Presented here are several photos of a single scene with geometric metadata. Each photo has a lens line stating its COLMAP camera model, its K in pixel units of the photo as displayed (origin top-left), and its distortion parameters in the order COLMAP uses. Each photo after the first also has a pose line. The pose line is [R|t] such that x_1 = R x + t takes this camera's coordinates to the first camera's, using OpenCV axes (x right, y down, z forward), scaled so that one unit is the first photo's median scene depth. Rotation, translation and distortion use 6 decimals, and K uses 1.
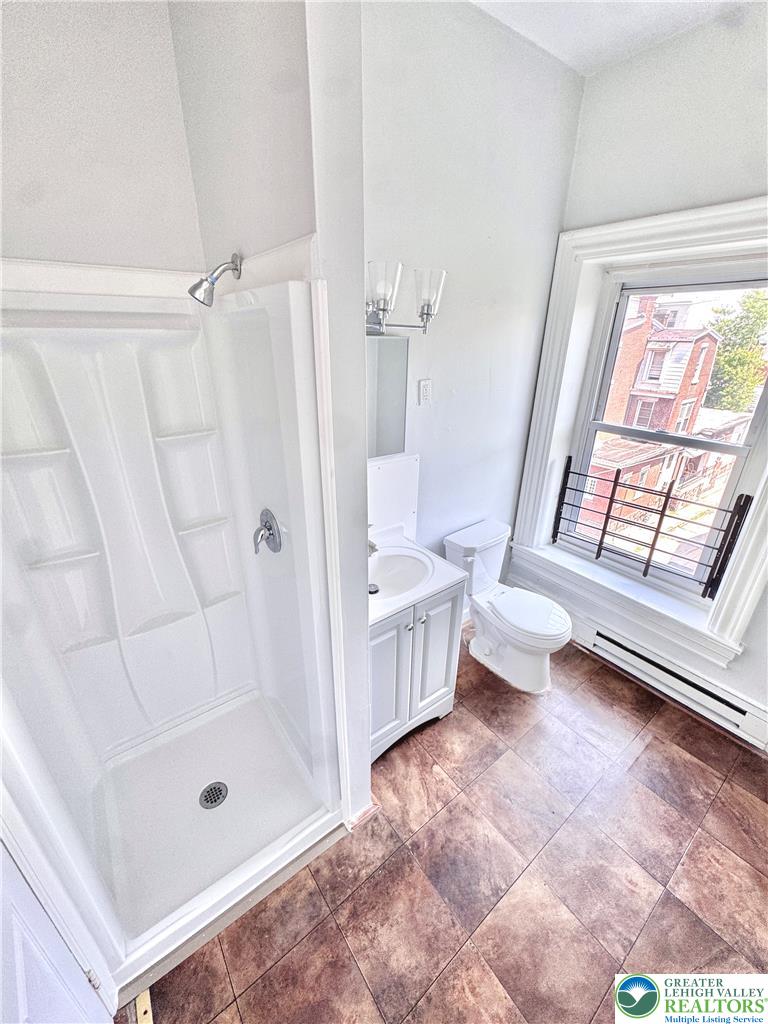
lens RADIAL K [[411.0, 0, 385.3], [0, 411.0, 511.4], [0, 0, 1]] dist [-0.001642, 0.000146]
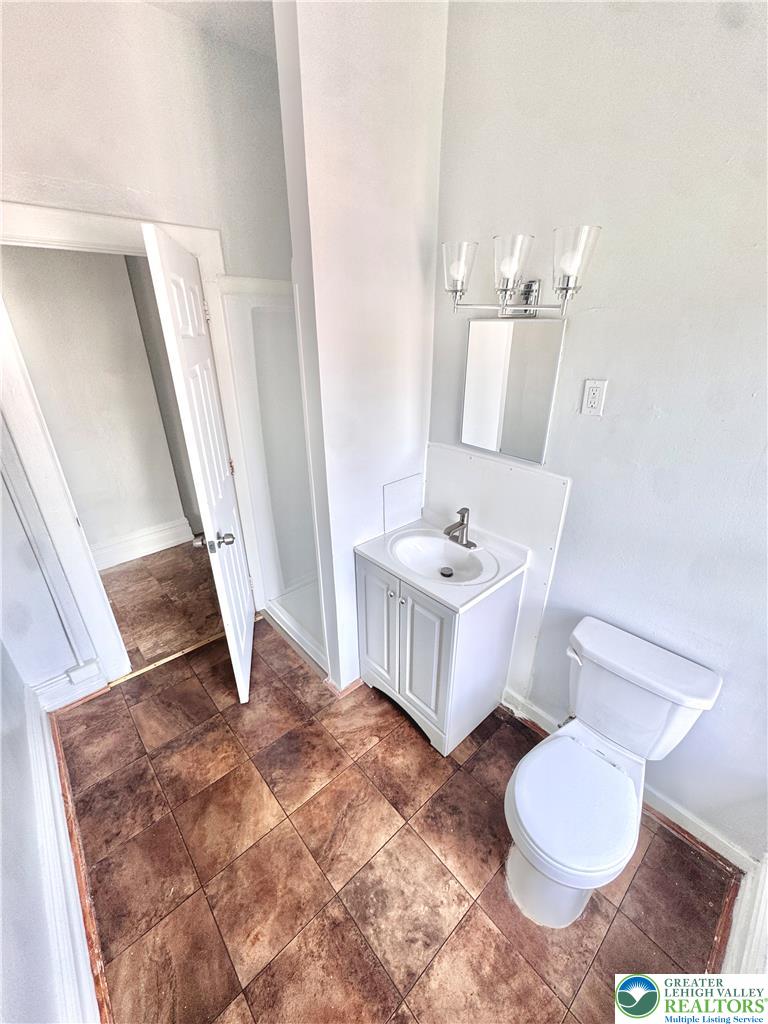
lens RADIAL K [[411.0, 0, 385.3], [0, 411.0, 511.4], [0, 0, 1]] dist [-0.001642, 0.000146]
pose [[0.080943, 0.404117, -0.911119, 1.000035], [-0.394447, 0.852478, 0.343065, -0.276987], [0.915347, 0.331619, 0.228405, 0.708692]]
